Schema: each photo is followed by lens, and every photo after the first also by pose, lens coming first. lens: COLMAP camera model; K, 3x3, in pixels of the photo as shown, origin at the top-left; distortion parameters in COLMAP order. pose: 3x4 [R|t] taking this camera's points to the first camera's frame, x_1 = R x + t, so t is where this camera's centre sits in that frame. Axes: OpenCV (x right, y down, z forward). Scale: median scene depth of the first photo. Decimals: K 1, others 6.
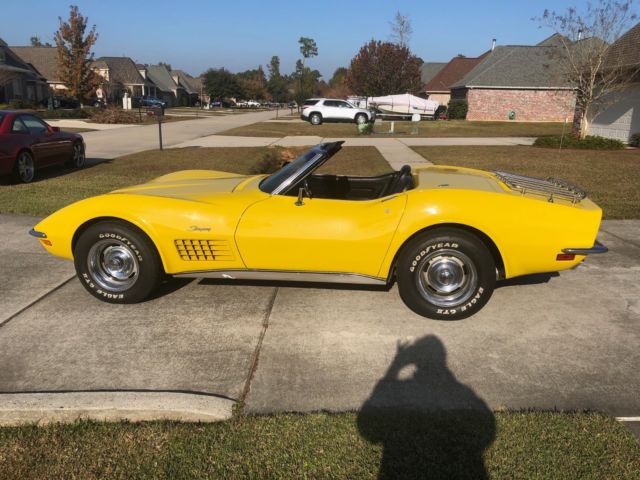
lens RADIAL K [[531.2, 0, 317.0], [0, 531.2, 244.3], [0, 0, 1]] dist [0.007869, 0.009846]
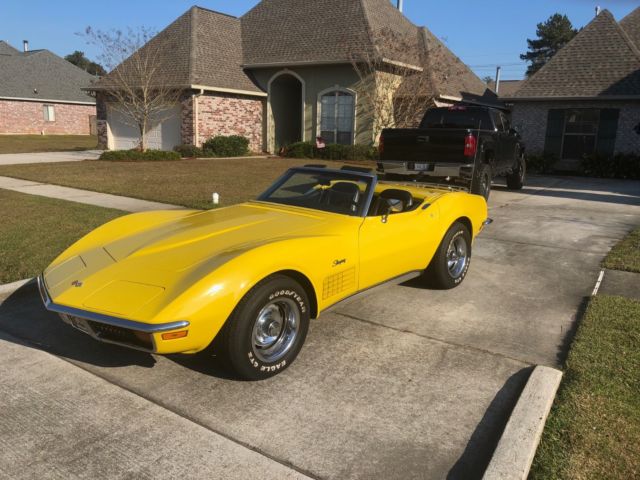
lens RADIAL K [[534.7, 0, 323.2], [0, 534.7, 238.1], [0, 0, 1]] dist [0.038285, -0.041569]
pose [[0.515187, -0.170714, 0.839905, -1.005263], [0.195600, 0.977520, 0.078706, -0.147826], [-0.834460, 0.123737, 0.536997, 0.469719]]
